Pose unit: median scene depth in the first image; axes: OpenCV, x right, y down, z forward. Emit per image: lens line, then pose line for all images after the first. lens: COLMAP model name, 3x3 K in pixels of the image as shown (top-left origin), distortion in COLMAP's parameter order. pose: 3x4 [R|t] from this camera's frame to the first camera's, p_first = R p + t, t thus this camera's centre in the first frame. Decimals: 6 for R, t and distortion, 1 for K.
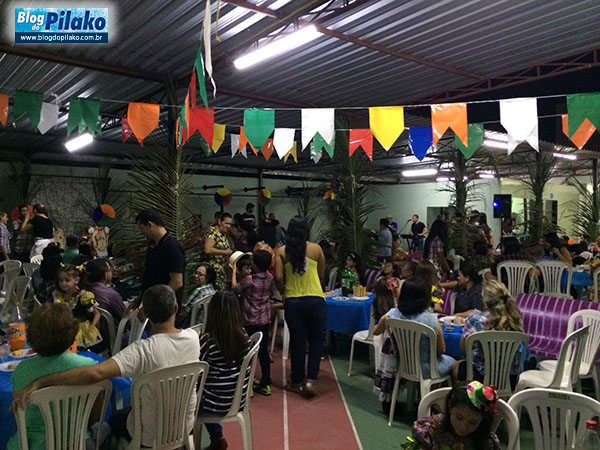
lens RADIAL K [[527.4, 0, 300.0], [0, 527.4, 225.0], [0, 0, 1]] dist [0.000141, -0.000799]
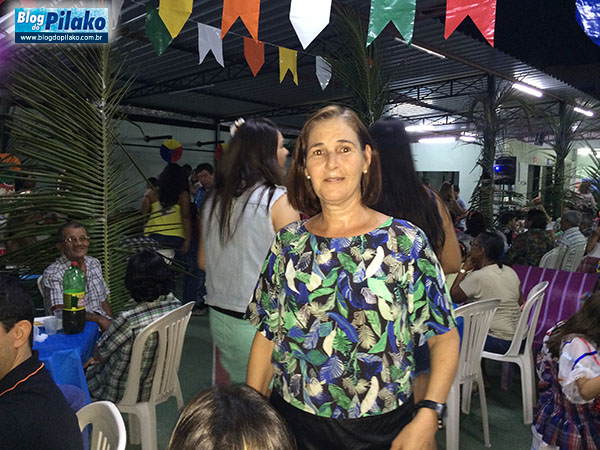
lens RADIAL K [[527.4, 0, 300.0], [0, 527.4, 225.0], [0, 0, 1]] dist [0.000141, -0.000799]
pose [[0.993864, 0.009844, 0.110170, -0.039220], [-0.015942, 0.998381, 0.054607, 0.010304], [-0.109454, -0.056028, 0.992412, 0.188606]]
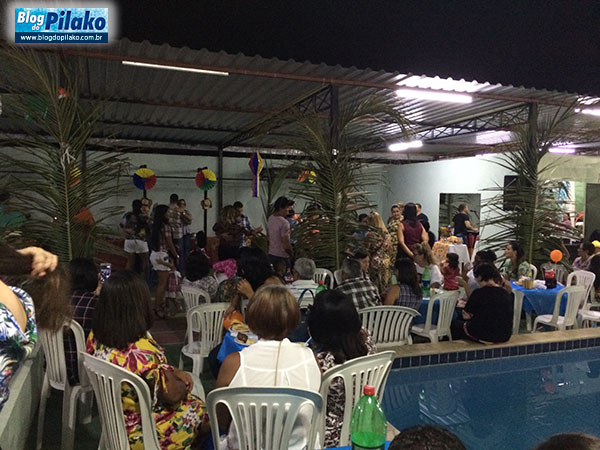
lens RADIAL K [[527.4, 0, 300.0], [0, 527.4, 225.0], [0, 0, 1]] dist [0.000141, -0.000799]
pose [[0.945633, 0.028830, -0.323956, 0.338436], [-0.019631, 0.999307, 0.031629, -0.010448], [0.324643, -0.023550, 0.945543, 0.267741]]
